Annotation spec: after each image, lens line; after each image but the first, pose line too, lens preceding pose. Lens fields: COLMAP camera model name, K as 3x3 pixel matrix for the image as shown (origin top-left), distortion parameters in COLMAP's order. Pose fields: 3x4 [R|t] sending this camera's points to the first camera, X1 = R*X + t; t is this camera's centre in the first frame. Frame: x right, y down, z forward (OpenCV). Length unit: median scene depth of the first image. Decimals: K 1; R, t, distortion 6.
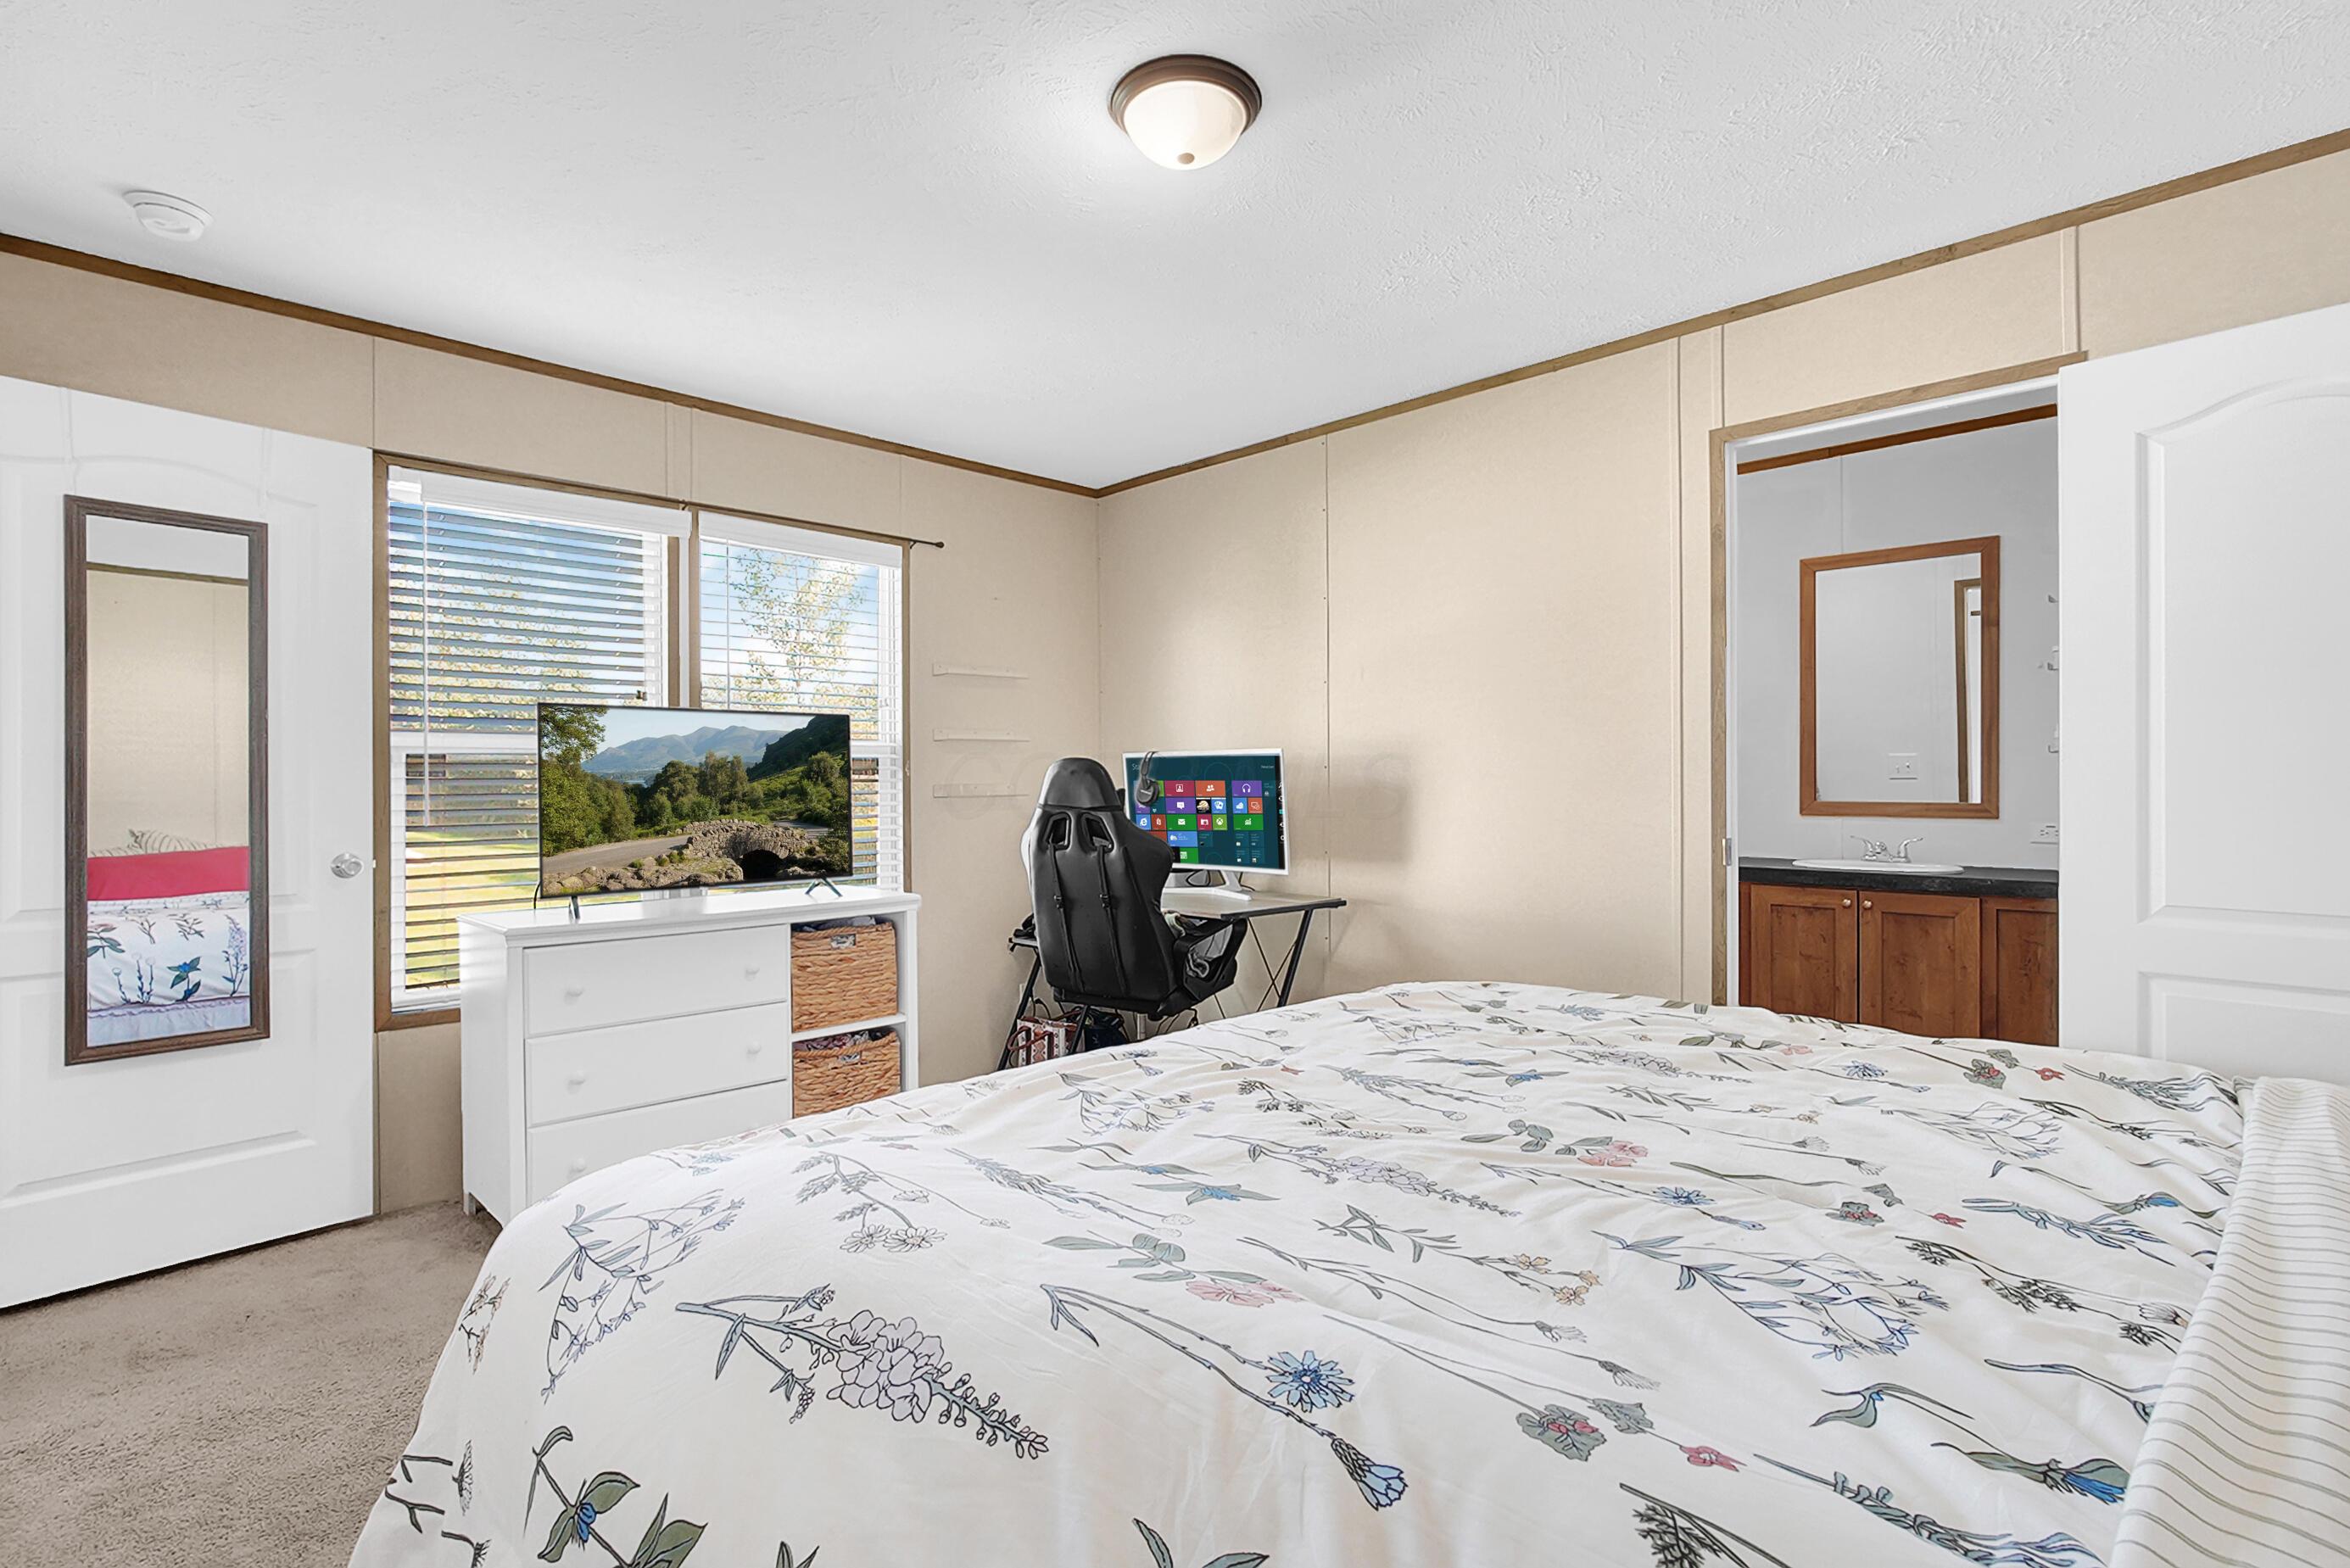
lens RADIAL K [[1112.7, 0, 1178.1], [0, 1112.7, 777.7], [0, 0, 1]] dist [-0.012039, 0.005358]
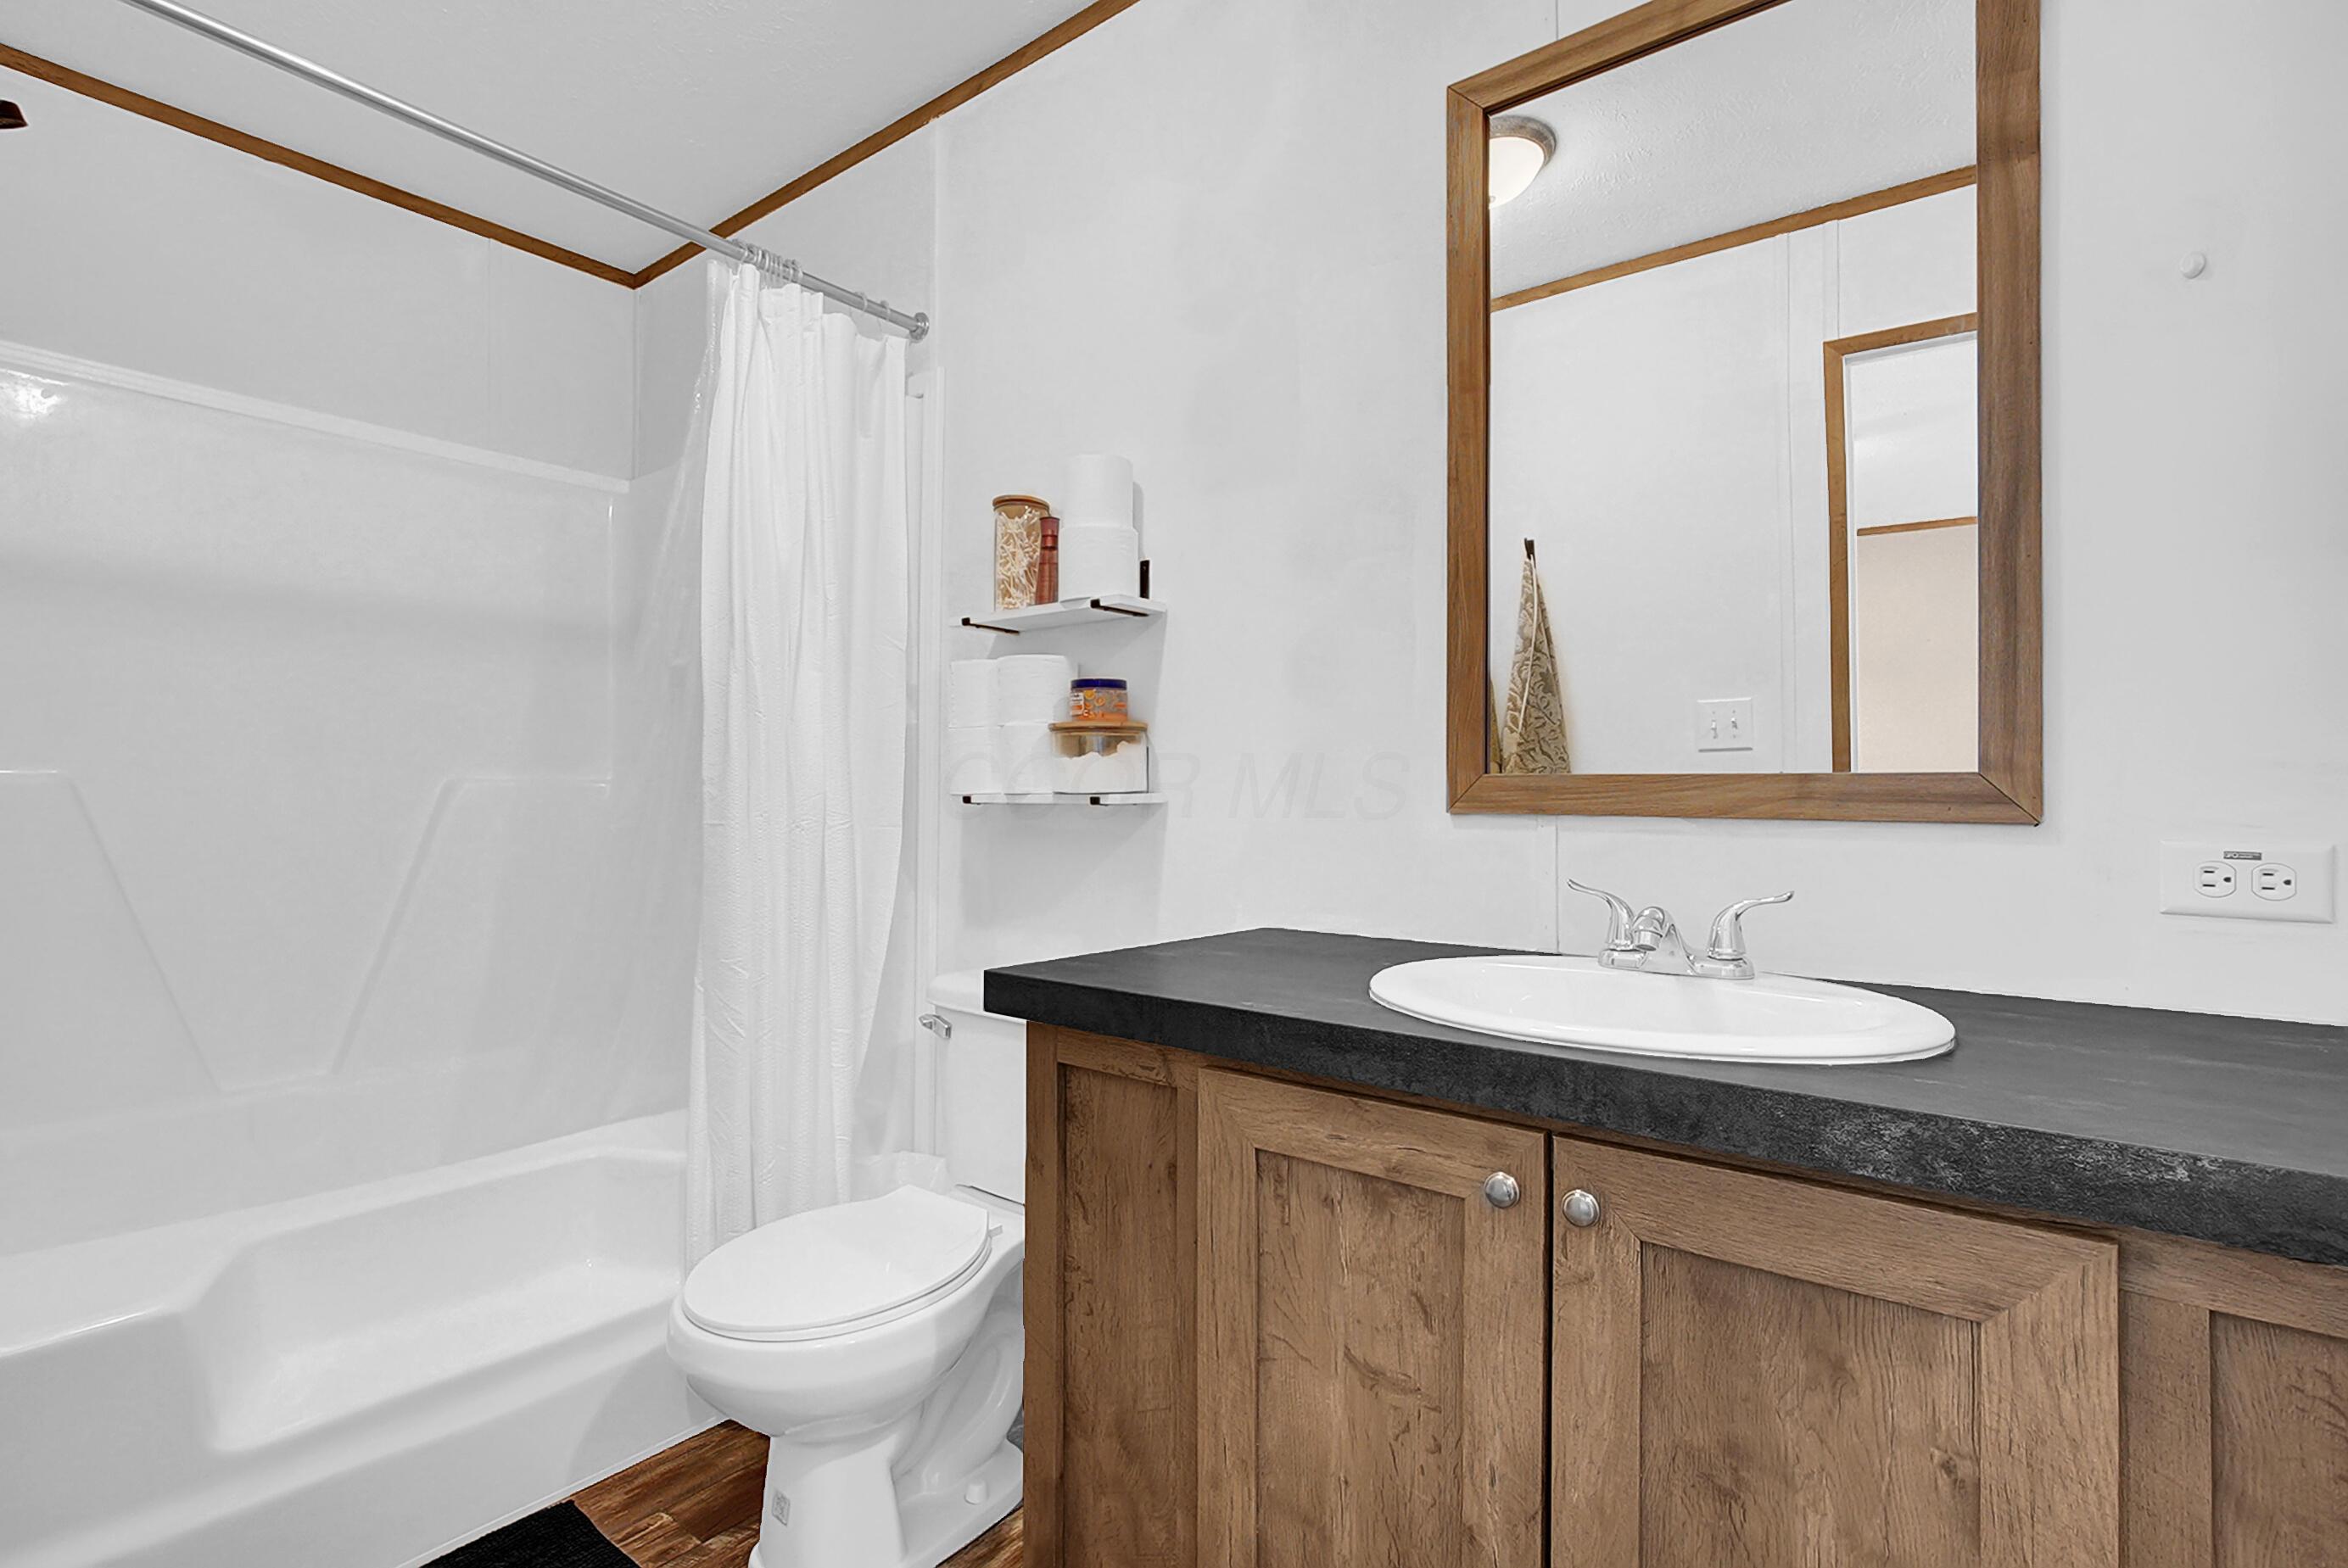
lens RADIAL K [[1111.6, 0, 1182.3], [0, 1111.6, 779.4], [0, 0, 1]] dist [-0.012039, 0.005358]
pose [[0.985104, -0.000223, 0.171962, 0.502794], [-0.000793, 0.999983, 0.005840, 0.026381], [-0.171960, -0.005889, 0.985086, 0.792156]]
